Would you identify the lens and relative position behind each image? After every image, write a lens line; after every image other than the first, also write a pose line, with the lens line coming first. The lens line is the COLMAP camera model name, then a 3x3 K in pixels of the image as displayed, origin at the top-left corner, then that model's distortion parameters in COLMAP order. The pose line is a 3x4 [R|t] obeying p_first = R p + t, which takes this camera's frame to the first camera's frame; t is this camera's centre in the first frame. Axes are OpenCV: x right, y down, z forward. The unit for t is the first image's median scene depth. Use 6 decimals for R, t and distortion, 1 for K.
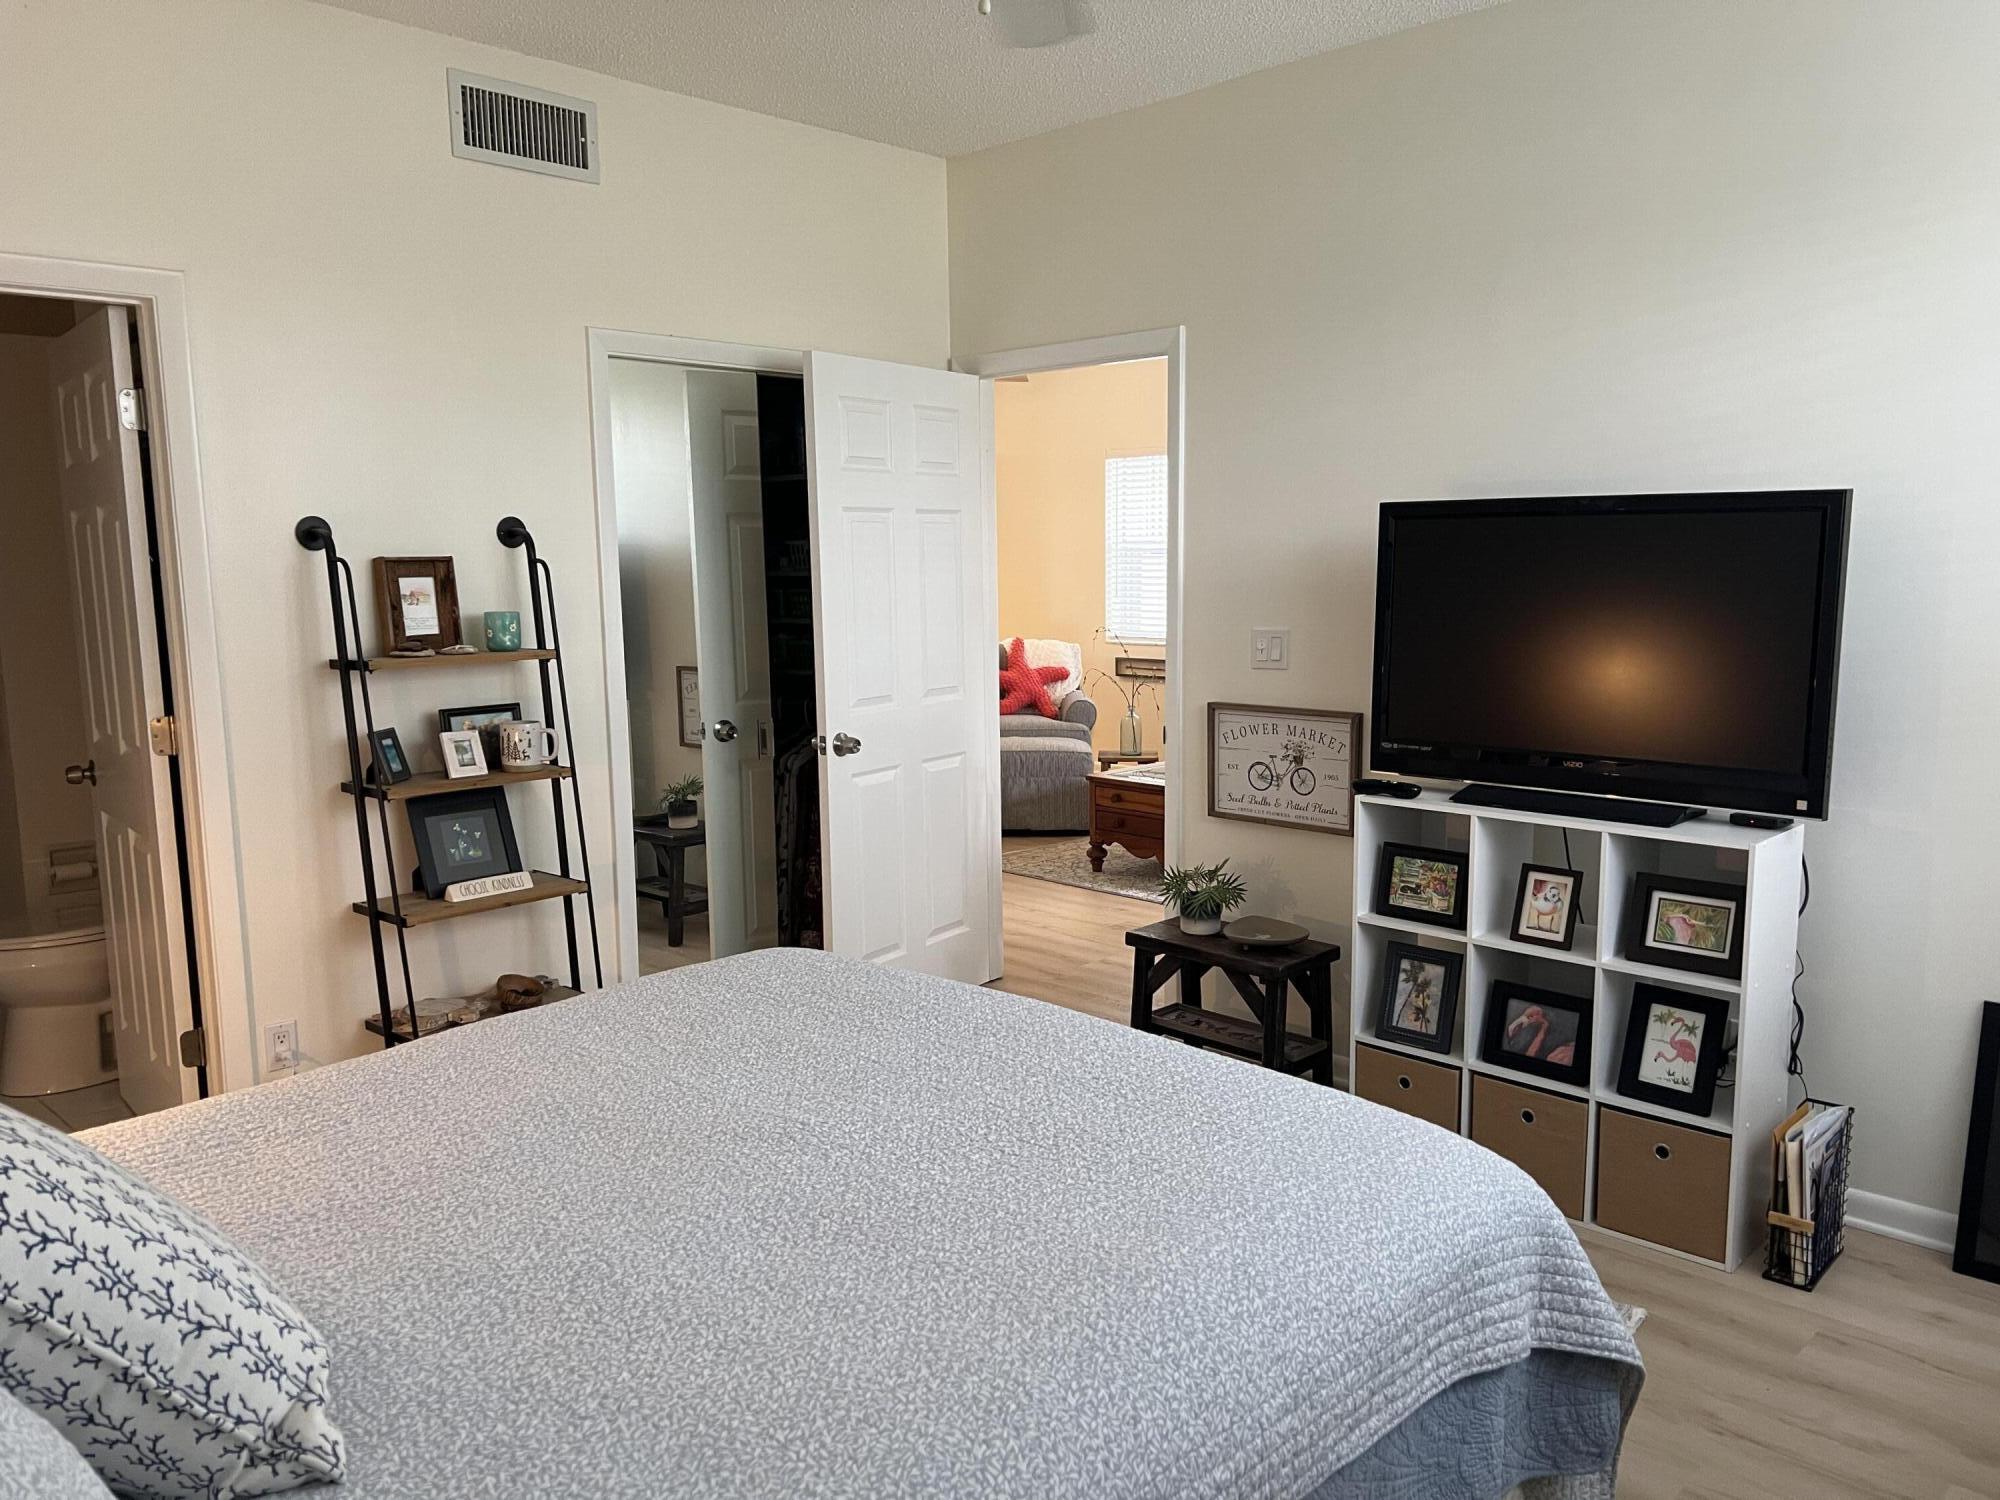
lens RADIAL K [[1510.4, 0, 1003.7], [0, 1510.4, 754.1], [0, 0, 1]] dist [0.054466, -0.064467]
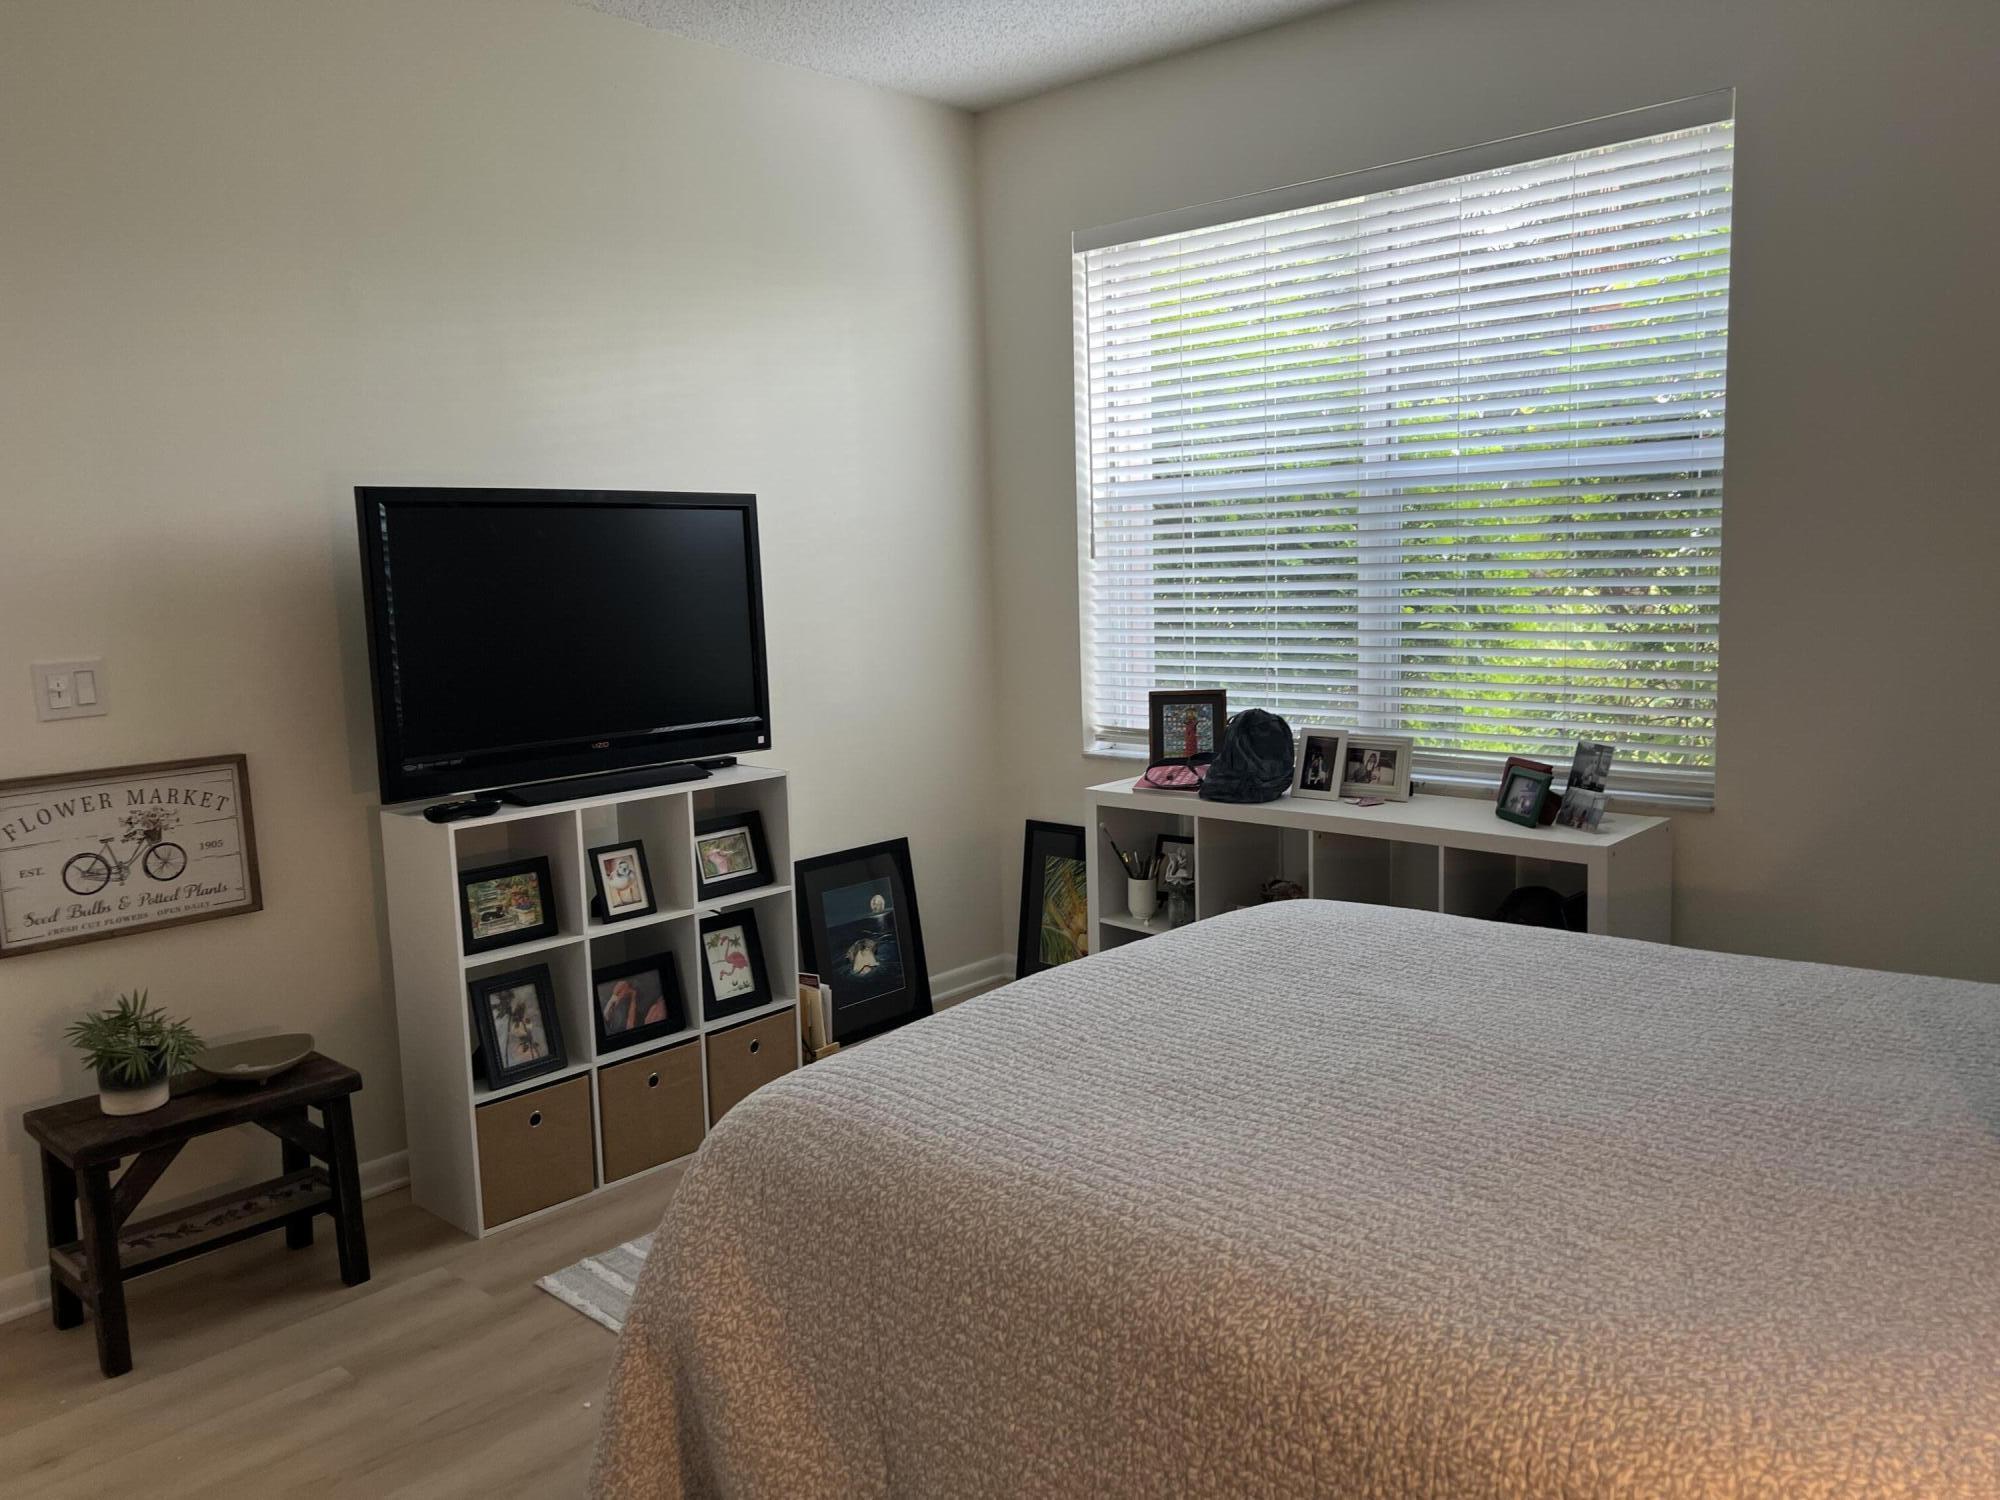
lens RADIAL K [[1510.4, 0, 1001.4], [0, 1510.4, 742.0], [0, 0, 1]] dist [0.054466, -0.064467]
pose [[-0.039776, -0.112656, 0.992838, -0.633466], [0.164151, 0.979387, 0.117706, -0.068806], [-0.985633, 0.167658, -0.020463, 0.703307]]
